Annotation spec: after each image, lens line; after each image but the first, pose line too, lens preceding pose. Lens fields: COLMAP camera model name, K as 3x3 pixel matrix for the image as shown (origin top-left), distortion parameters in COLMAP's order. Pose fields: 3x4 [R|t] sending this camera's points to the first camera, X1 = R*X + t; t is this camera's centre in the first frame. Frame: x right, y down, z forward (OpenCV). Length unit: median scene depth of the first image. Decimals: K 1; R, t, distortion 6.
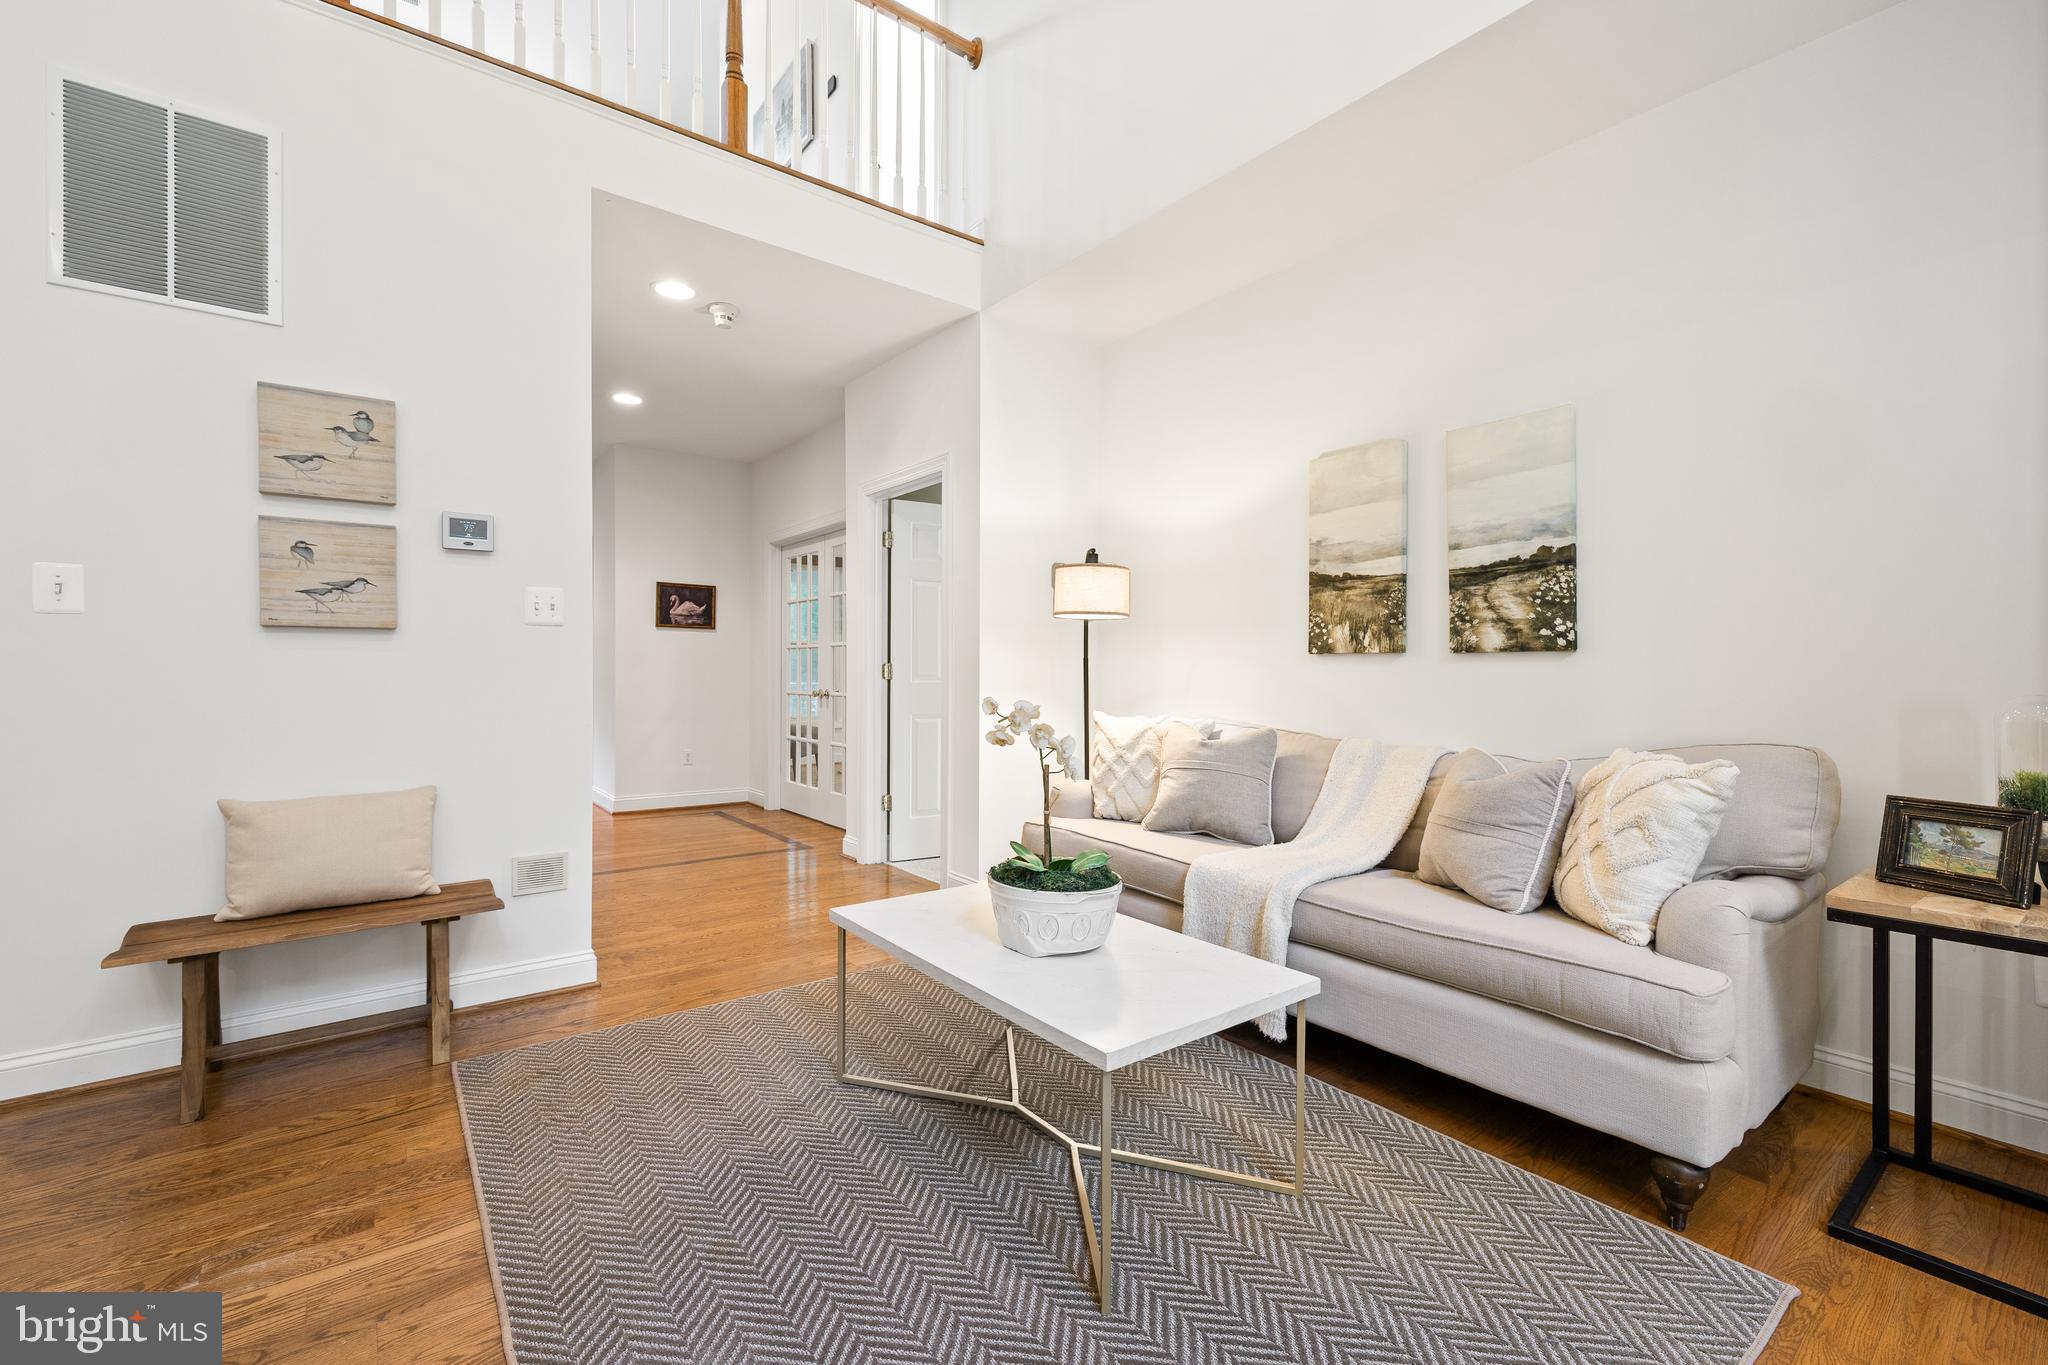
lens RADIAL K [[863.6, 0, 1024.5], [0, 863.6, 674.8], [0, 0, 1]] dist [-0.000506, 0.001485]
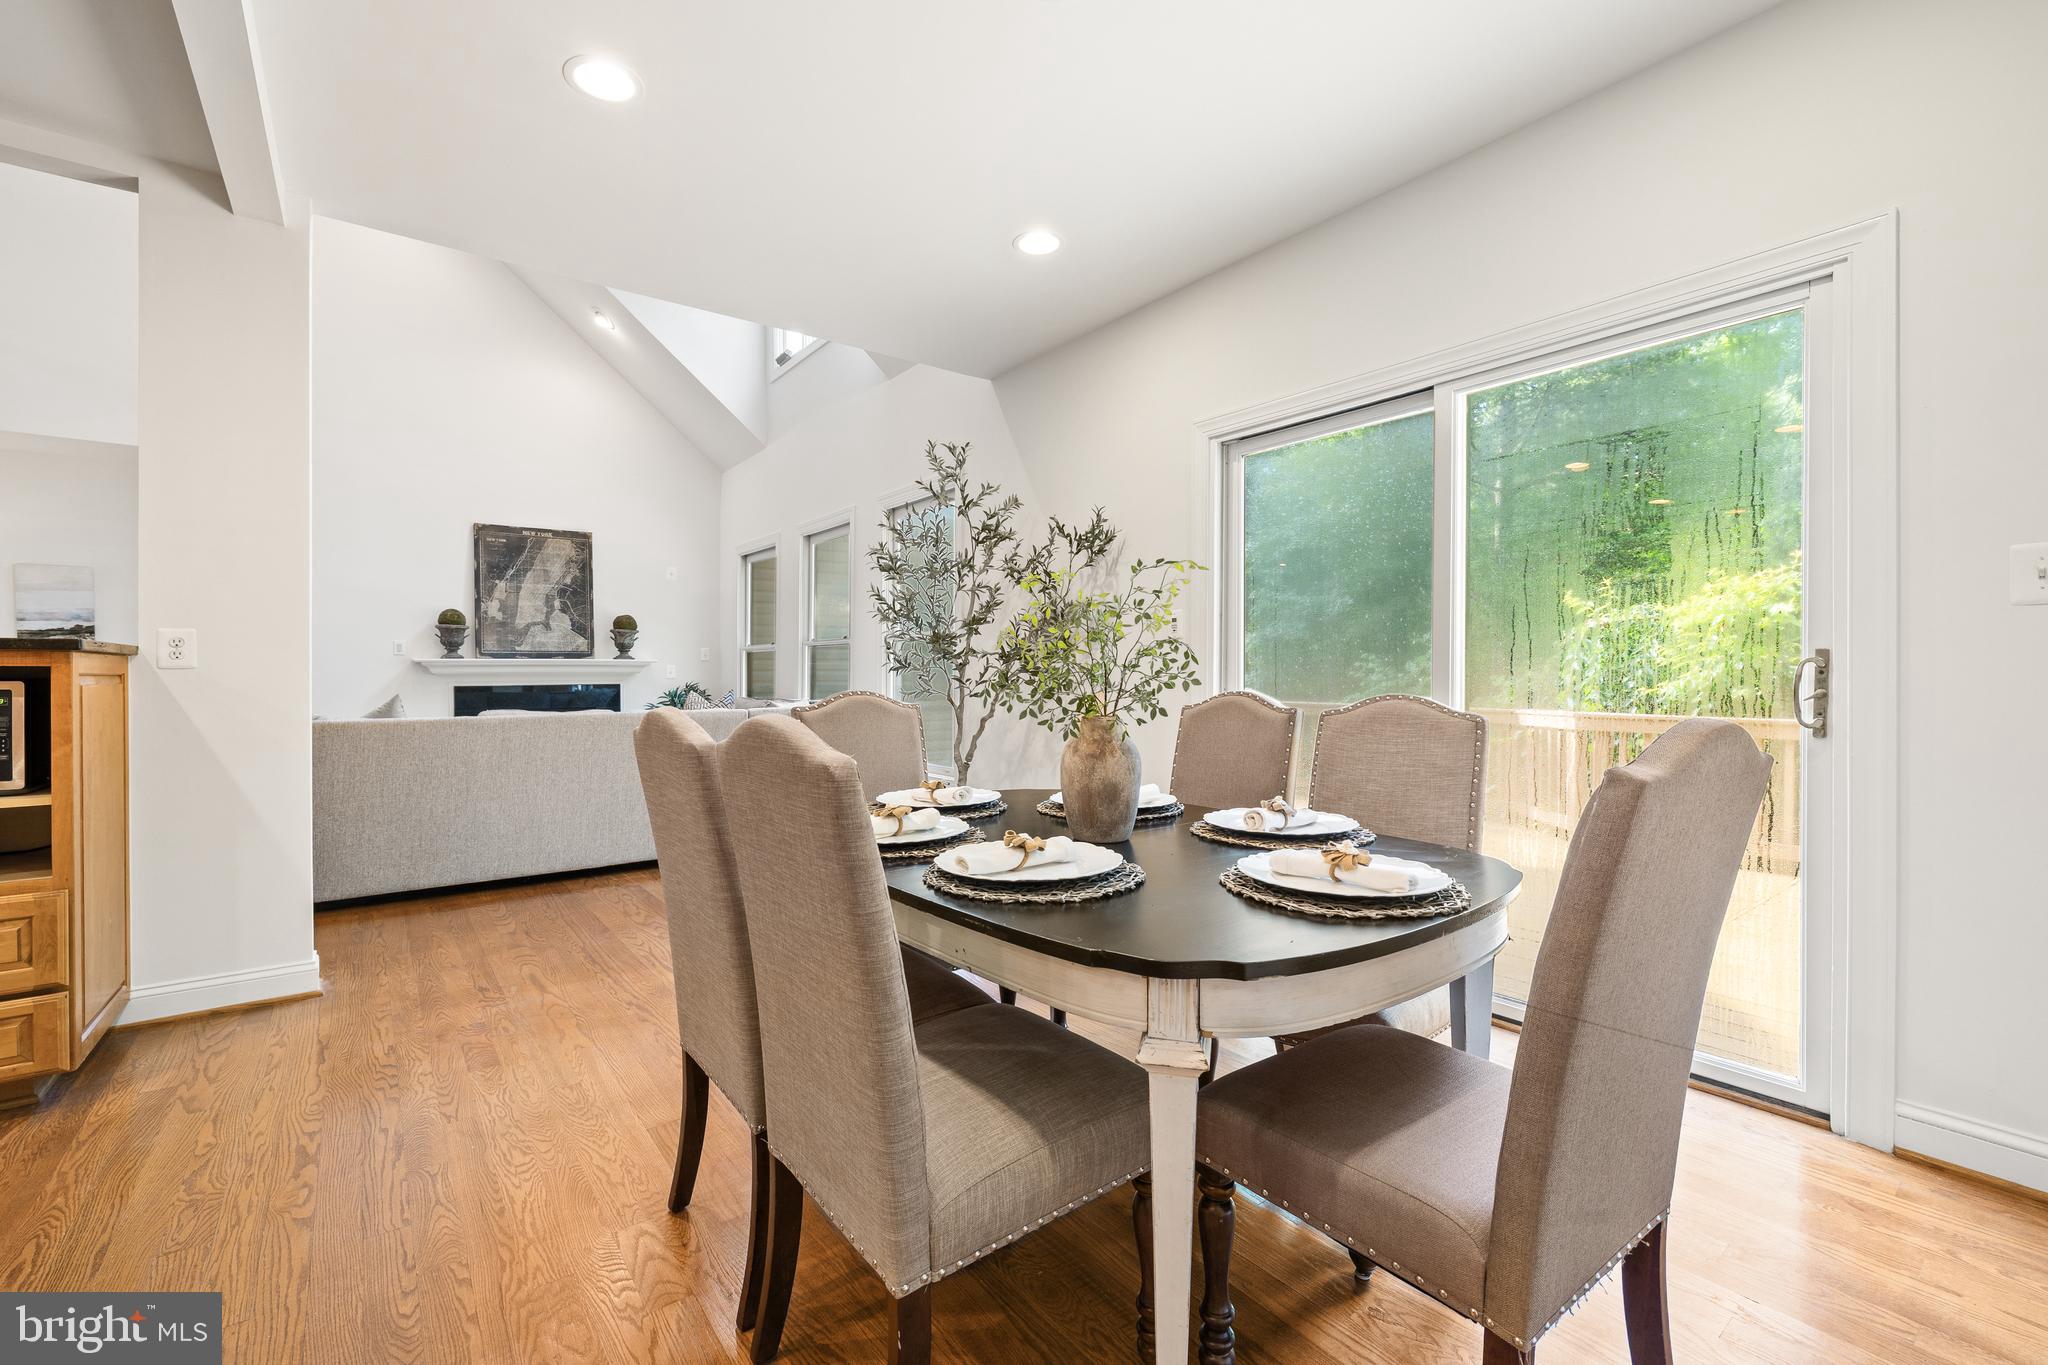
lens RADIAL K [[863.6, 0, 1013.1], [0, 863.6, 673.5], [0, 0, 1]] dist [-0.000506, 0.001485]
pose [[0.005561, -0.002337, 0.999982, -1.668175], [0.006769, 0.999974, 0.002299, -0.004824], [-0.999962, 0.006756, 0.005576, -1.493109]]
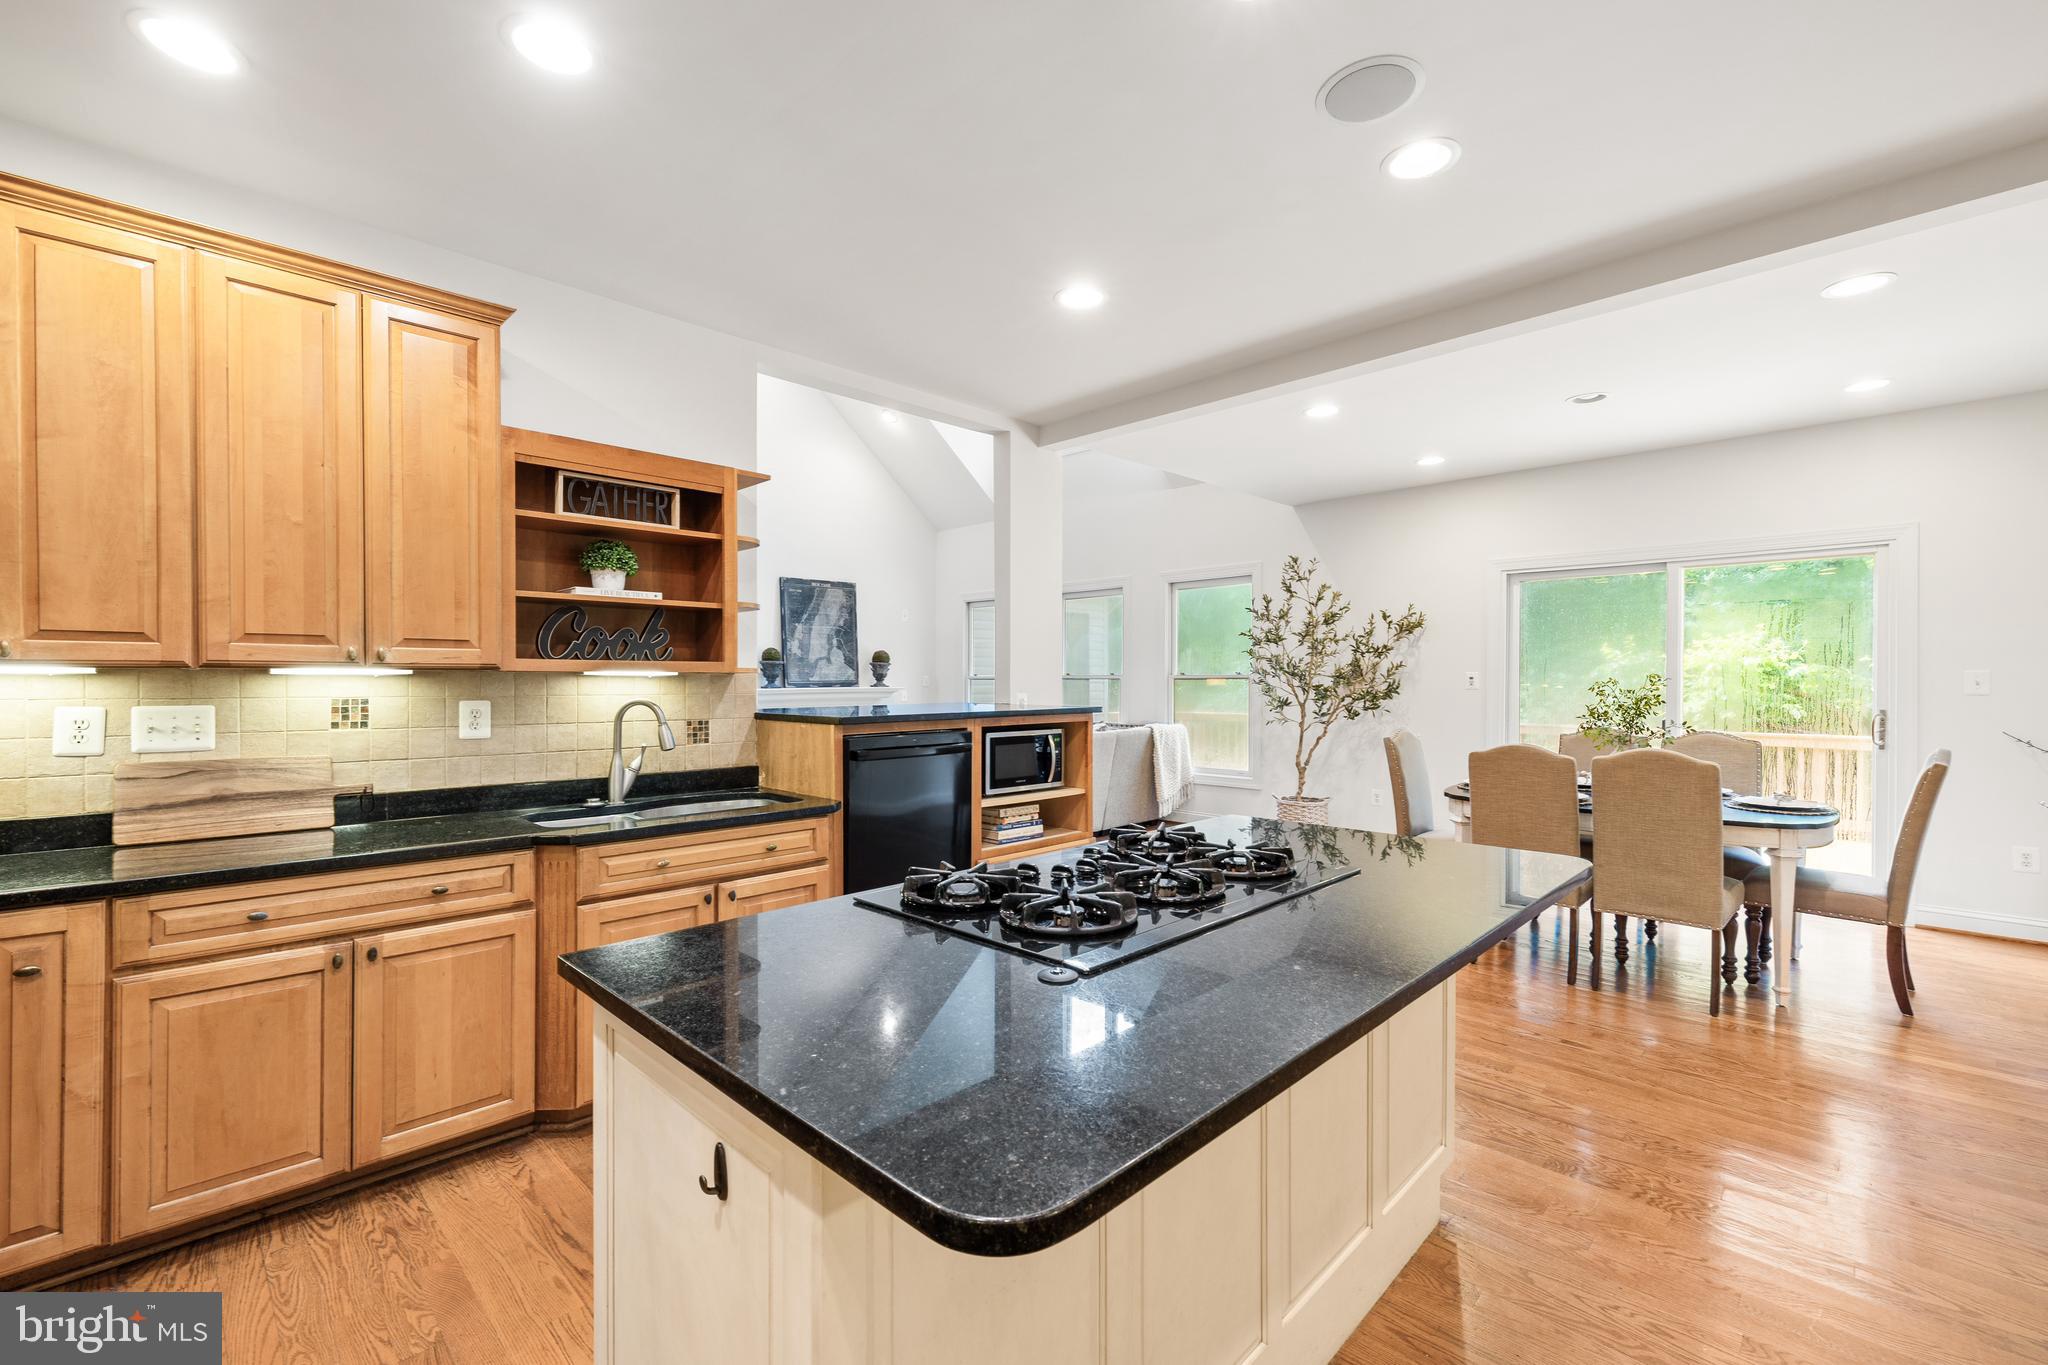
lens RADIAL K [[863.6, 0, 1025.9], [0, 863.6, 686.0], [0, 0, 1]] dist [-0.000506, 0.001485]
pose [[-0.133832, -0.010803, 0.990945, -2.347452], [0.004960, 0.999921, 0.011571, -0.092272], [-0.990992, 0.006464, -0.133767, -0.336531]]
